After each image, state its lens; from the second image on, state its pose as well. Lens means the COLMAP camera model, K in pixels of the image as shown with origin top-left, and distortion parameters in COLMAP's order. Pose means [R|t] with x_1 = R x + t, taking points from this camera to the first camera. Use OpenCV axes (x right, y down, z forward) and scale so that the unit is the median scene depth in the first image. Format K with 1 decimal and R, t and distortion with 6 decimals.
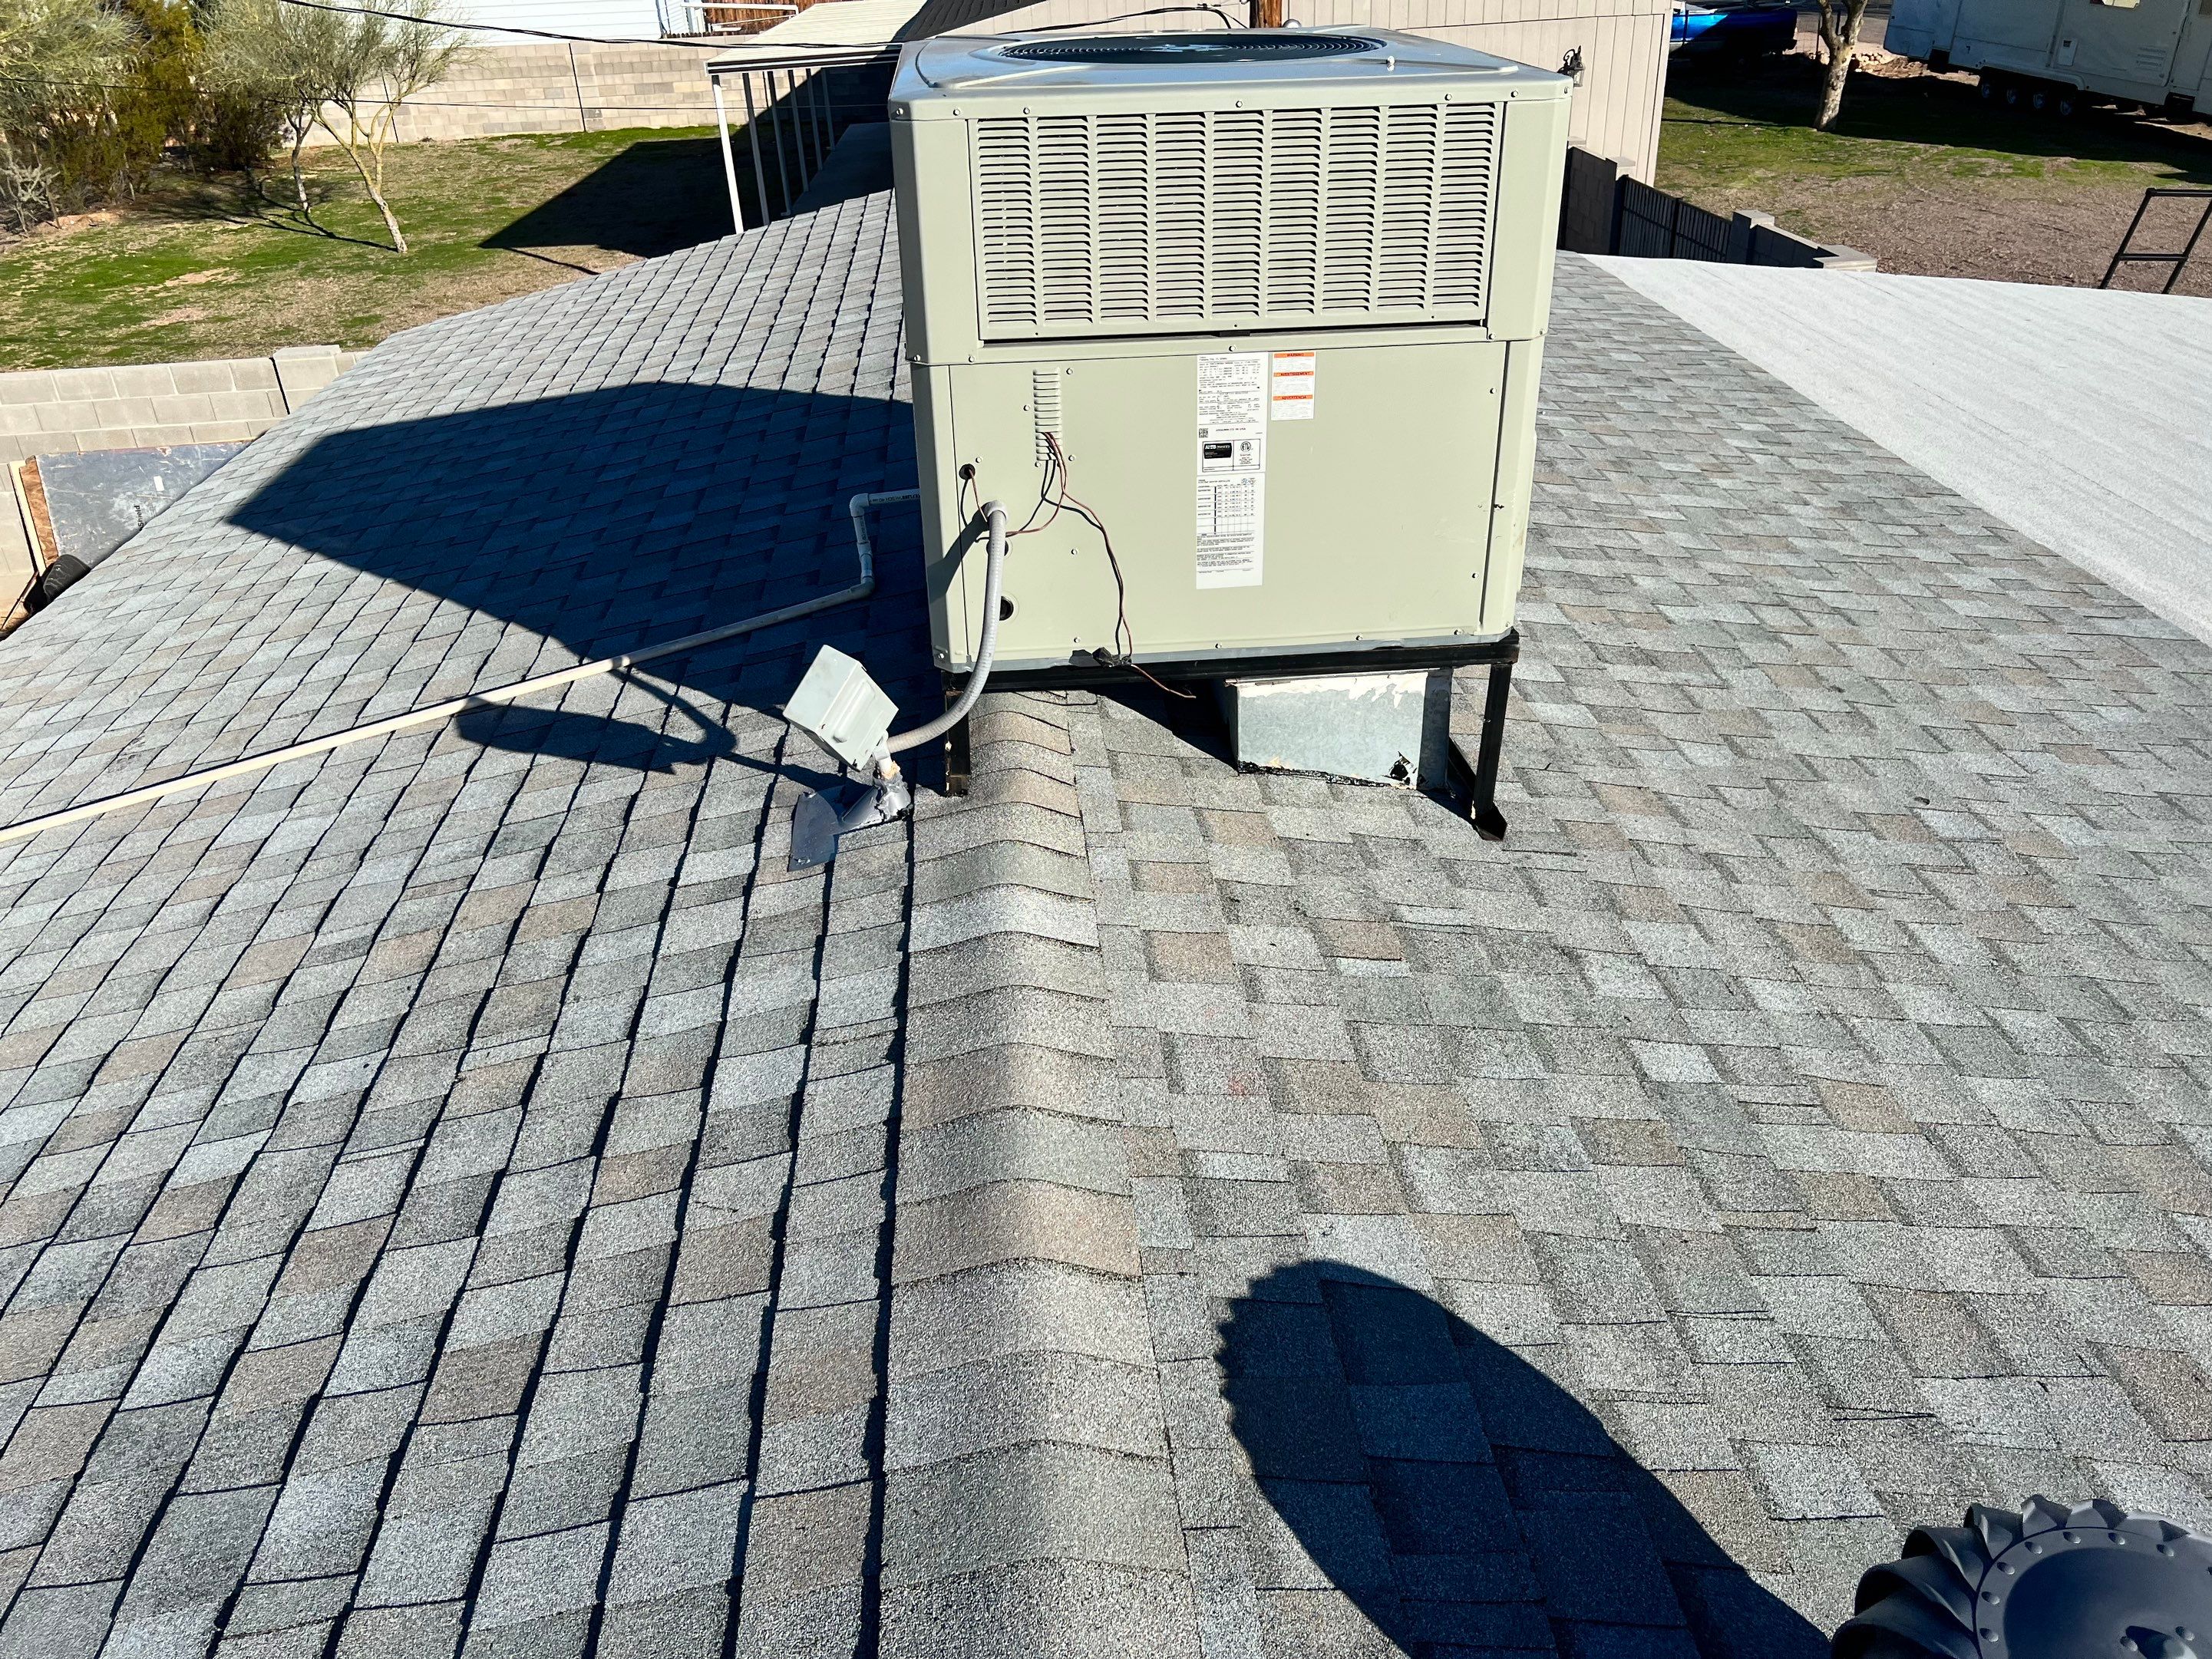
lens RADIAL K [[1664.0, 0, 1095.6], [0, 1664.0, 824.4], [0, 0, 1]] dist [0.046038, -0.052866]
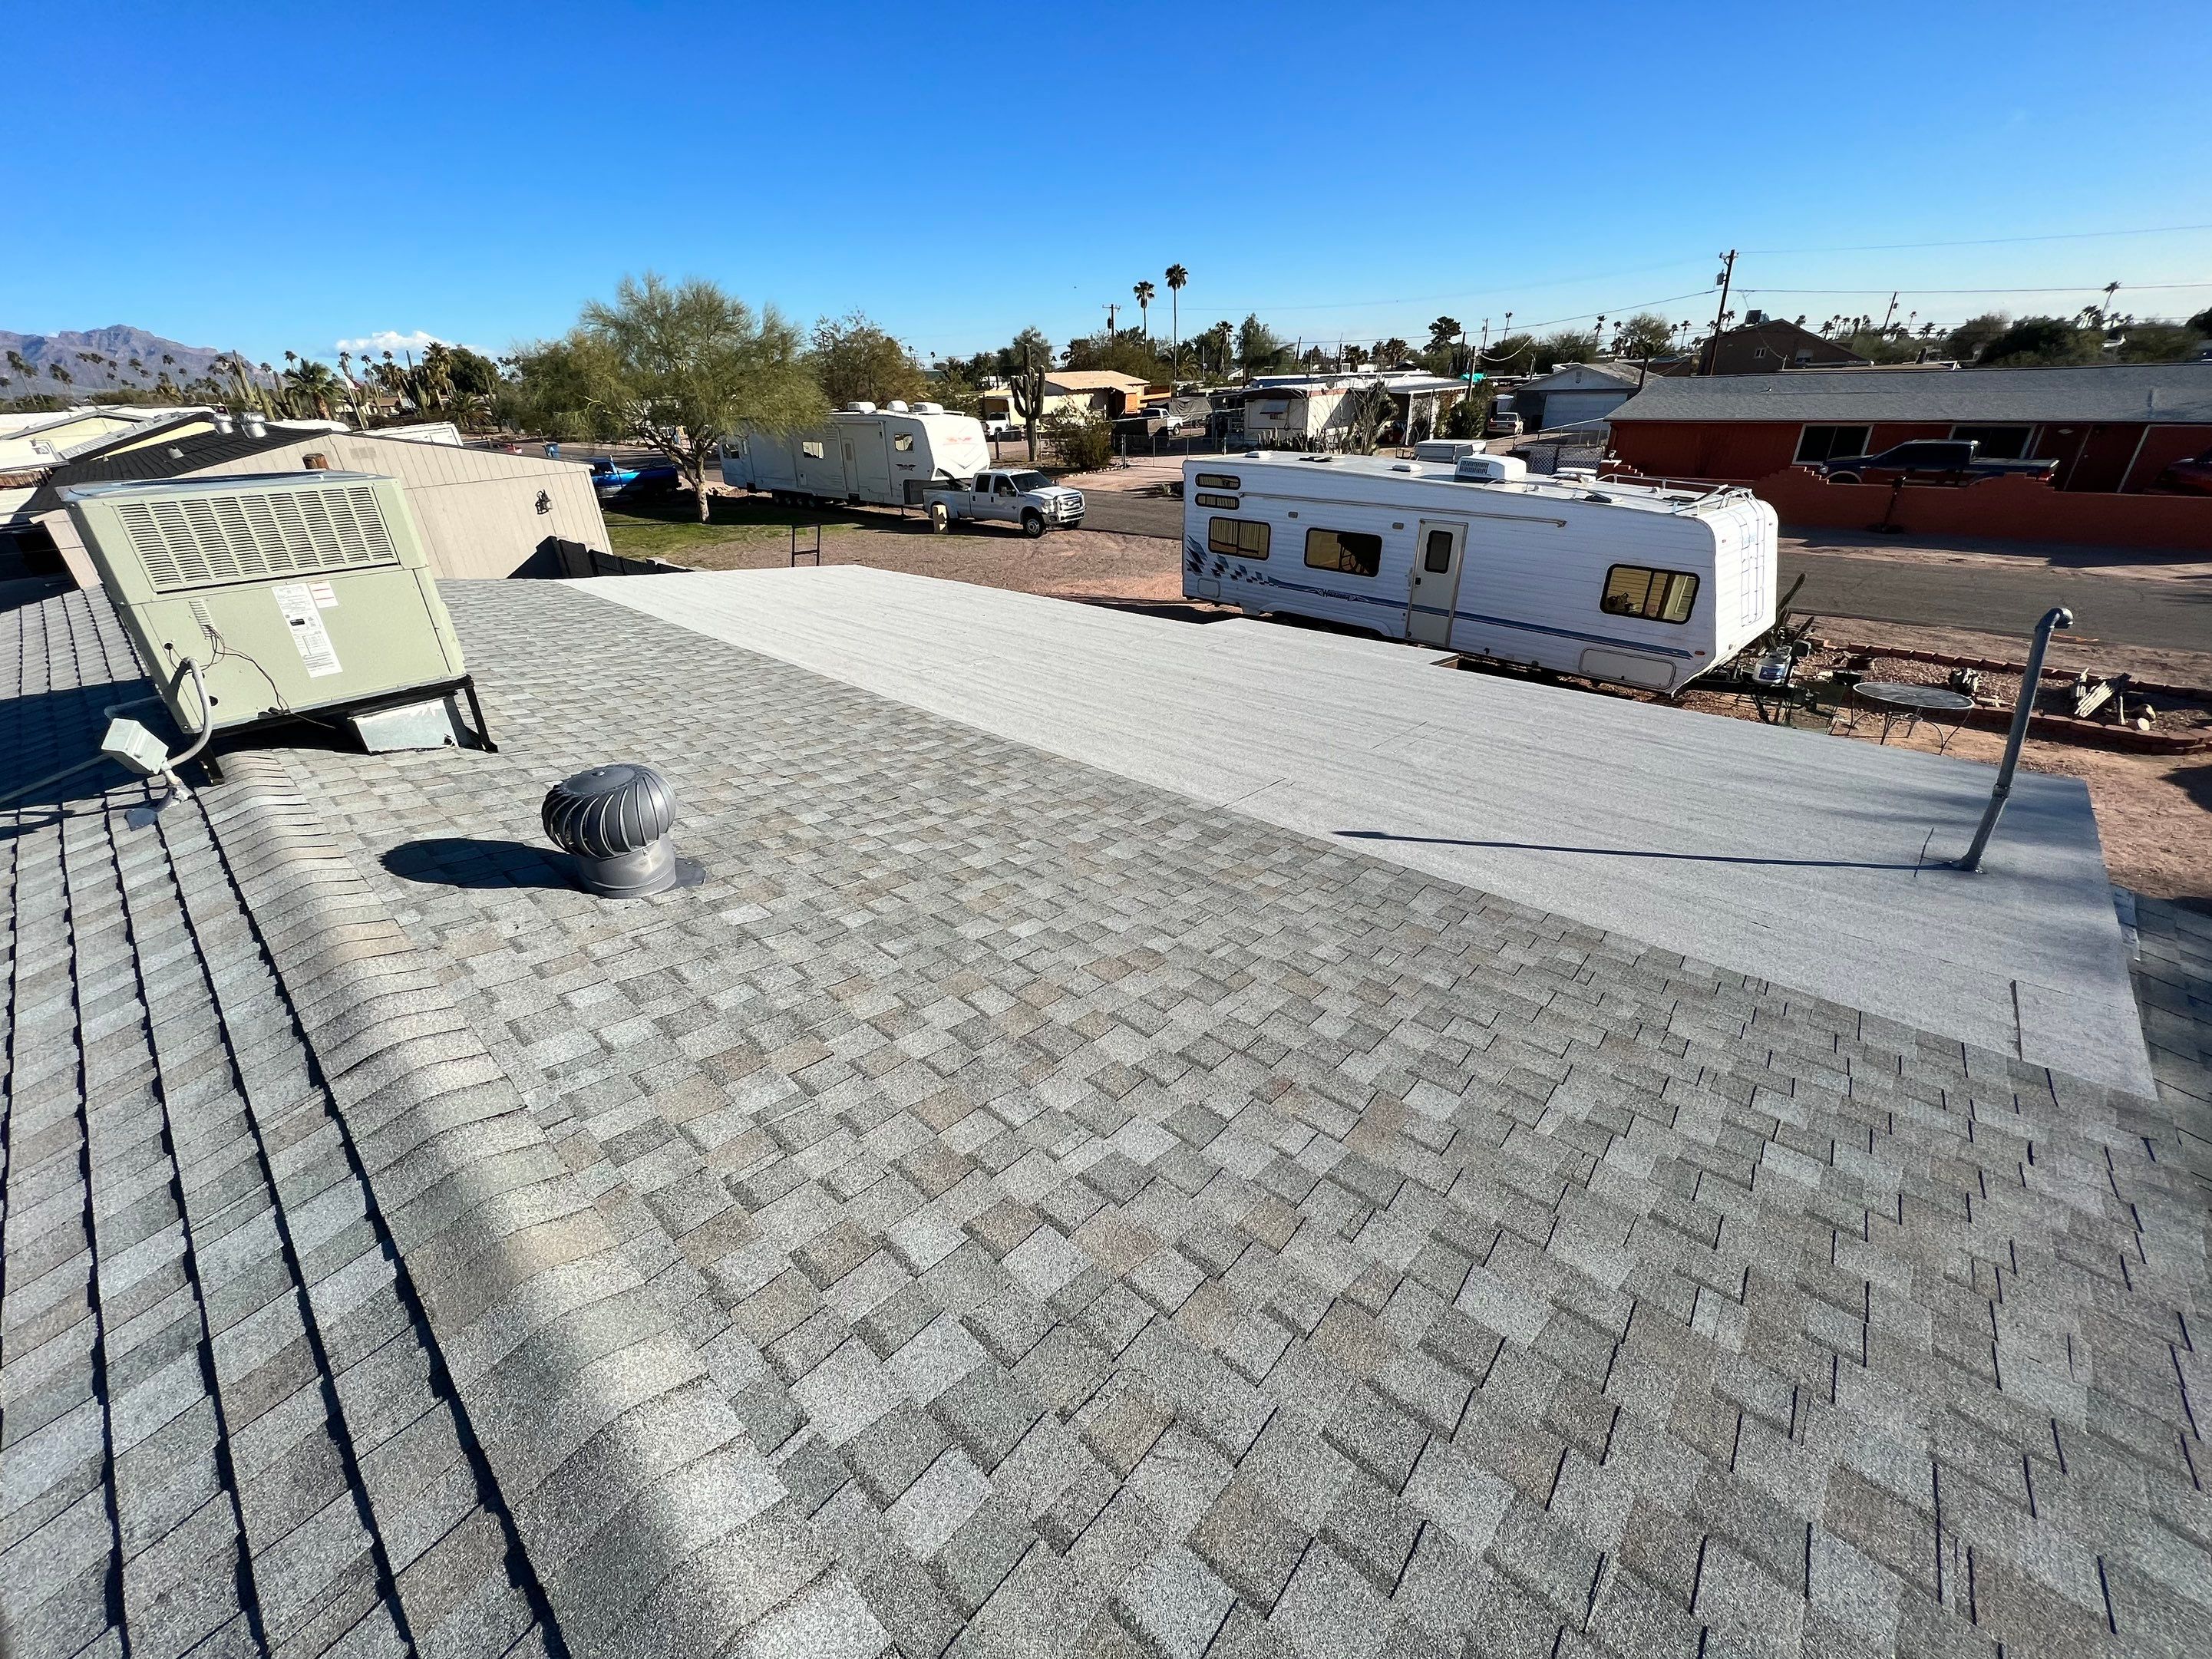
lens RADIAL K [[884.0, 0, 1101.4], [0, 884.0, 827.5], [0, 0, 1]] dist [-0.003779, 0.000813]
pose [[0.723259, -0.301714, 0.621181, 0.021153], [0.341454, 0.938102, 0.058082, 0.306908], [-0.600255, 0.170097, 0.781512, -0.561765]]
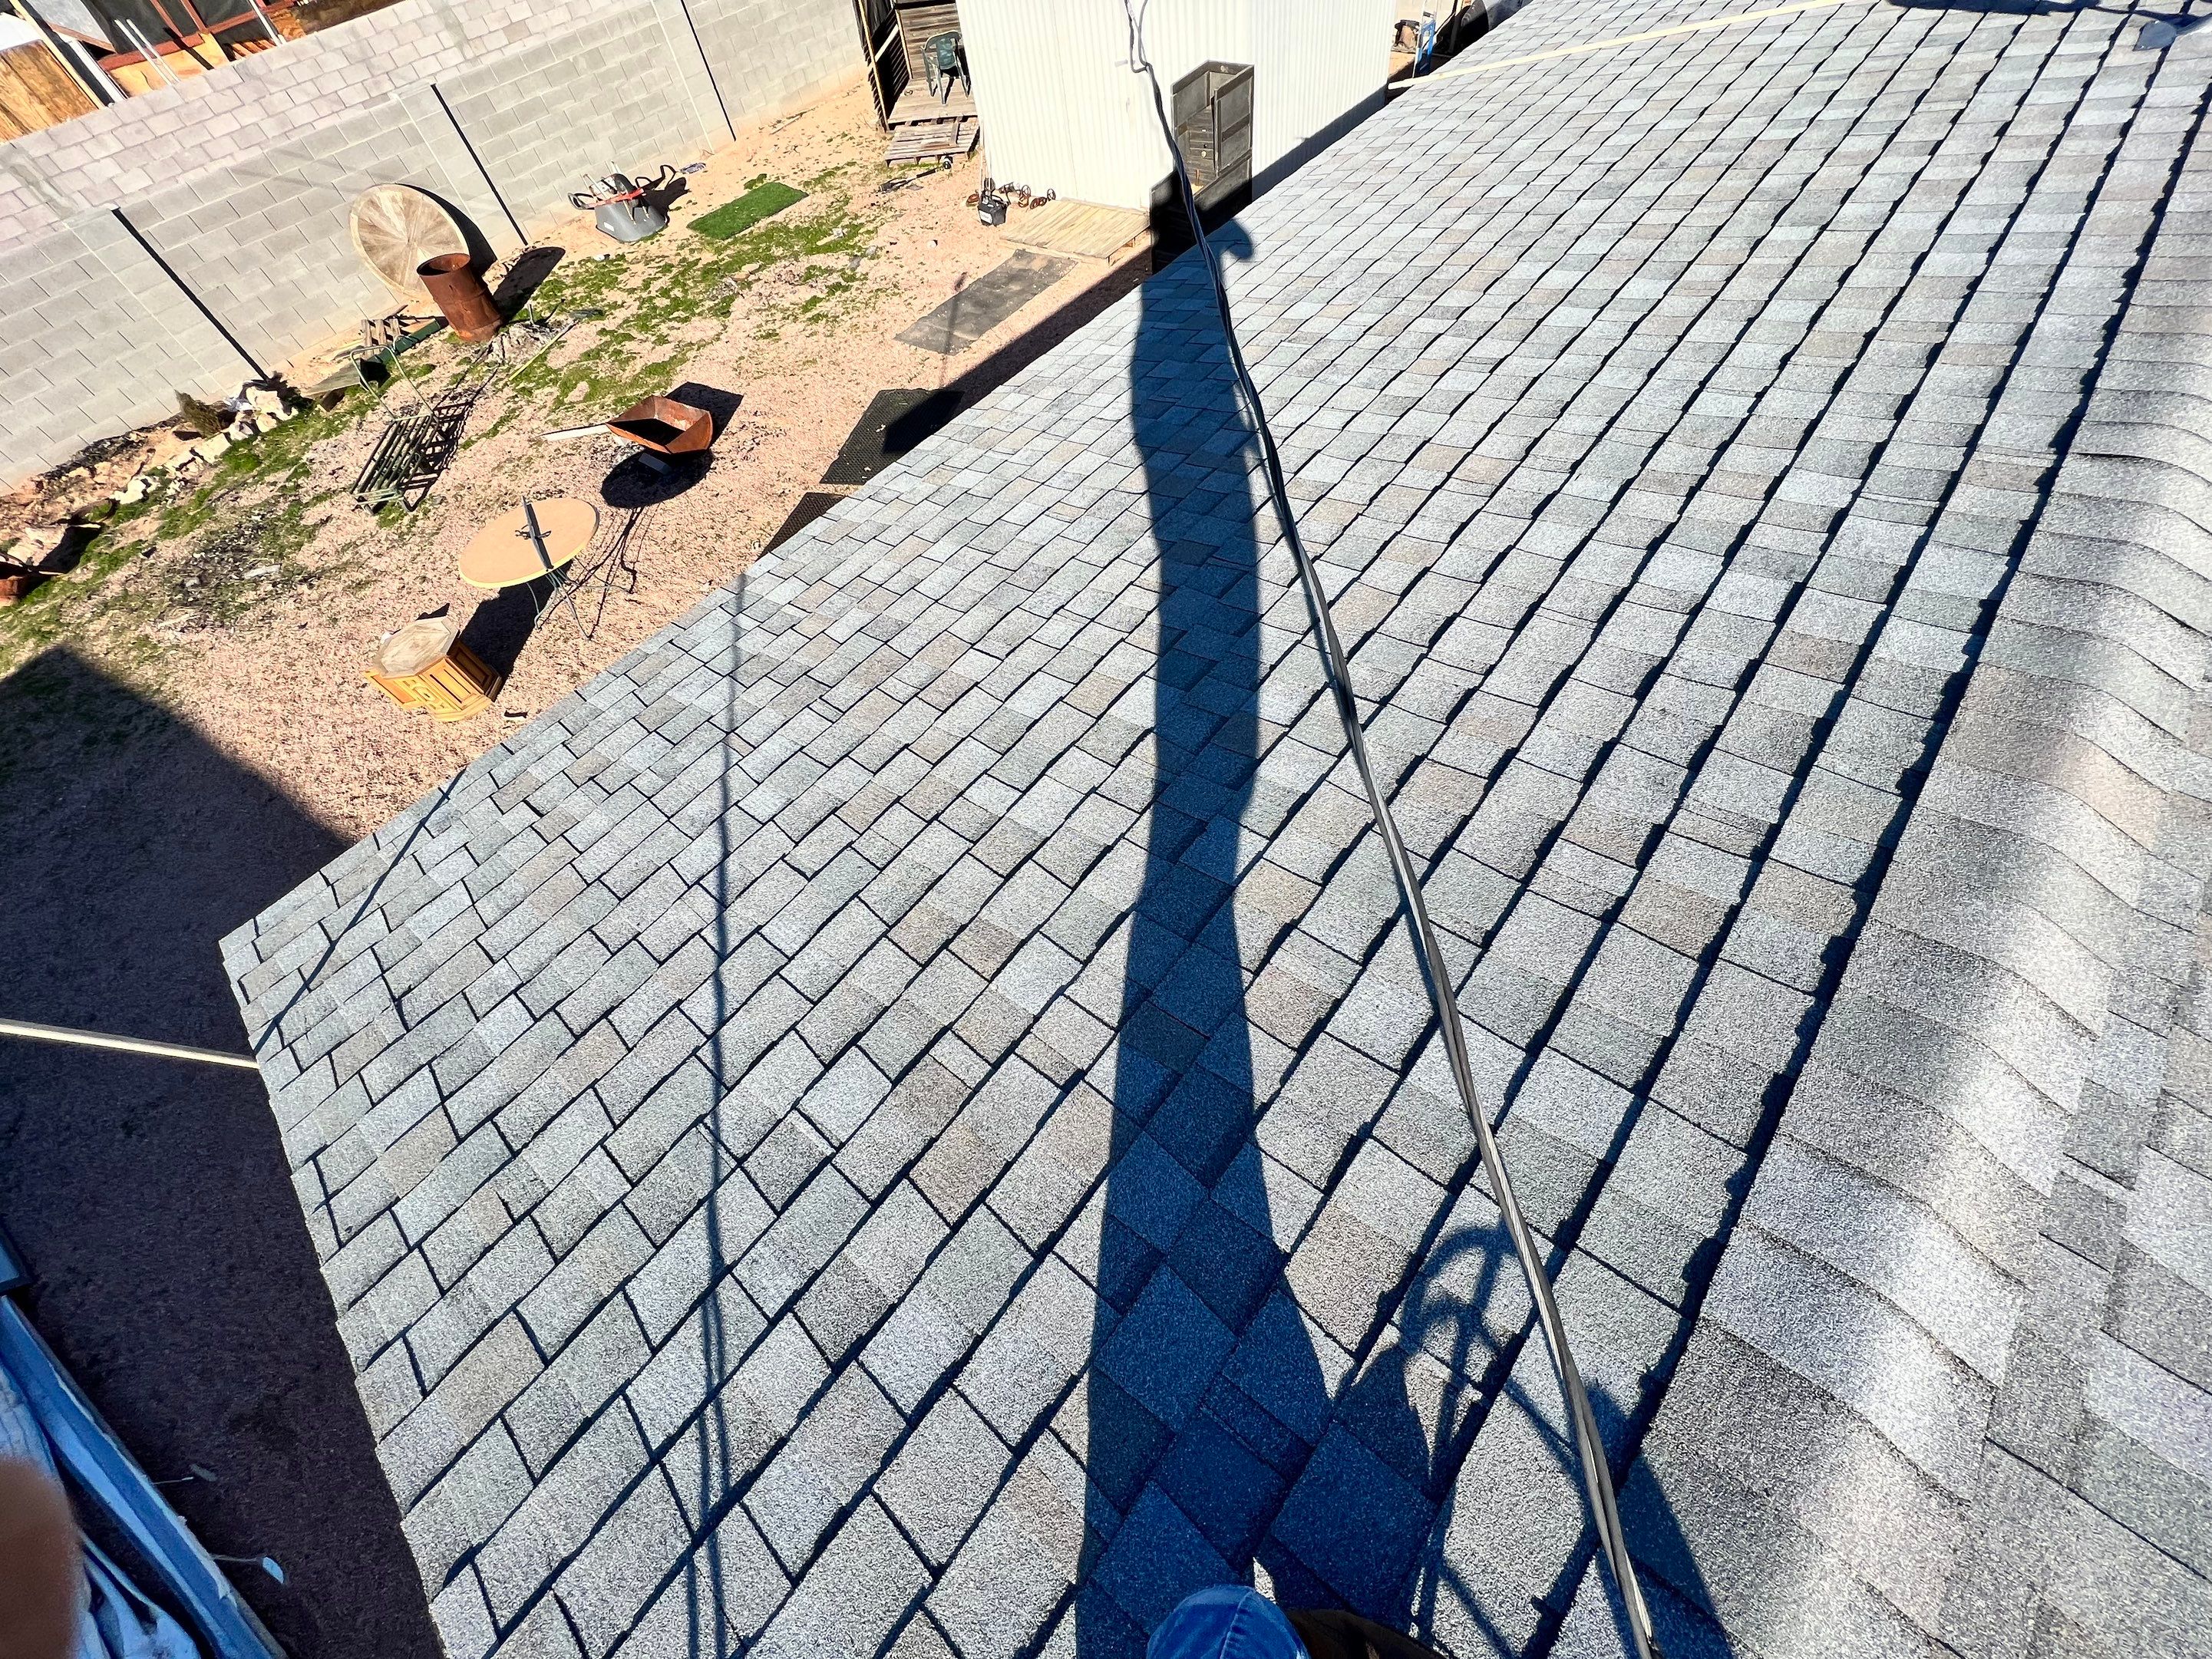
lens RADIAL K [[884.0, 0, 1104.2], [0, 884.0, 827.9], [0, 0, 1]] dist [-0.003779, 0.000813]
pose [[0.726111, 0.536324, -0.430254, -0.097728], [-0.252184, 0.789879, 0.559013, 0.348109], [0.639660, -0.297402, 0.708792, -0.544907]]
